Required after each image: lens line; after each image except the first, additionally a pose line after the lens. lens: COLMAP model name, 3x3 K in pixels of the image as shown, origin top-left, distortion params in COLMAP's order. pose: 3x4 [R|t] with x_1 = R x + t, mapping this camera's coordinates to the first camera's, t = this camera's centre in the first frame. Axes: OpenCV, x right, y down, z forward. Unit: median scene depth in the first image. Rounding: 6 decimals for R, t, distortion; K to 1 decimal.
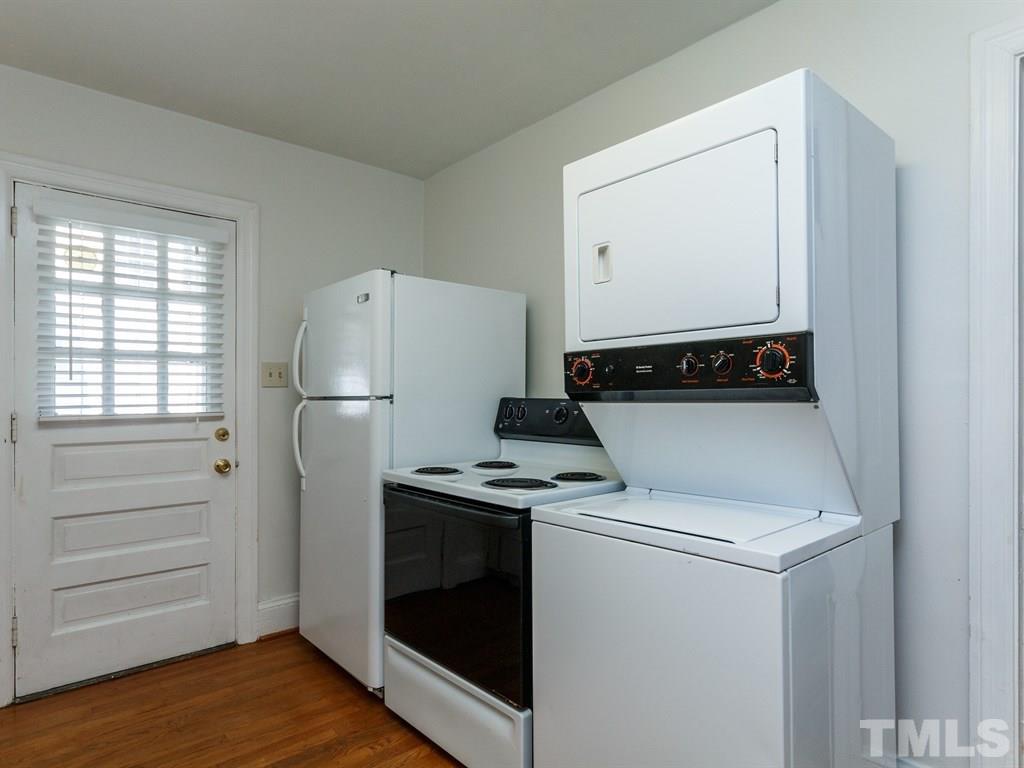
lens RADIAL K [[600.9, 0, 511.0], [0, 600.9, 384.3], [0, 0, 1]] dist [0.000083, 0.003587]
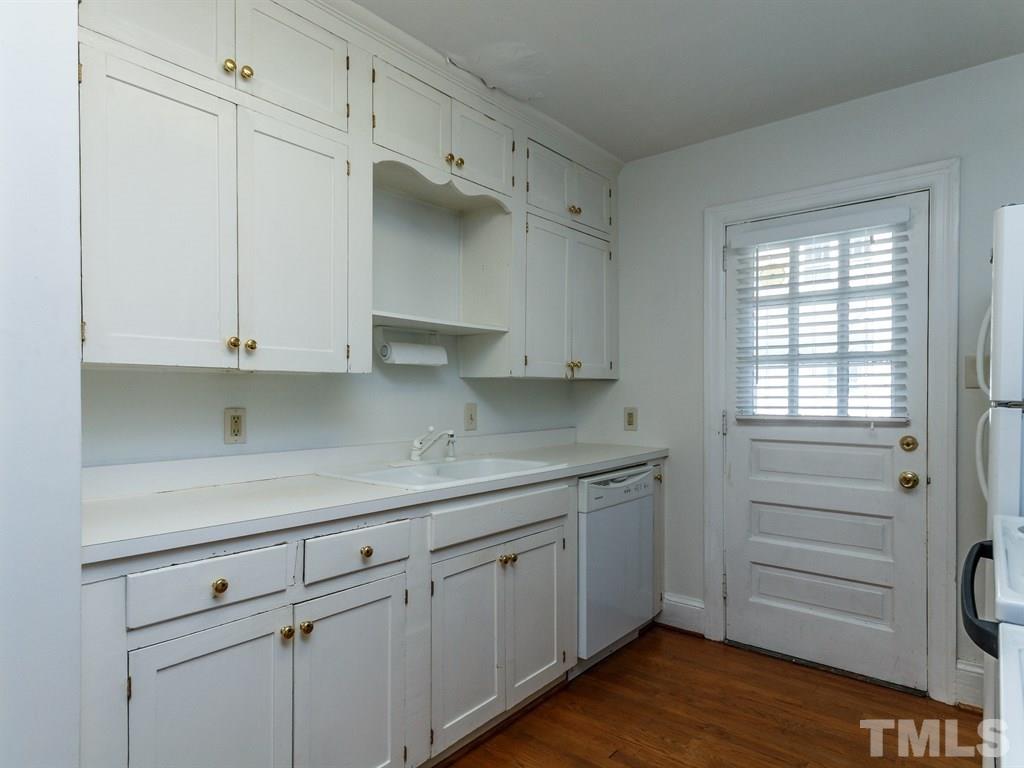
lens RADIAL K [[600.9, 0, 511.0], [0, 600.9, 386.0], [0, 0, 1]] dist [0.000083, 0.003587]
pose [[0.161183, -0.011670, -0.986855, 0.305040], [0.015676, 0.999834, -0.009263, 0.000163], [0.986800, -0.013977, 0.161340, 0.324844]]
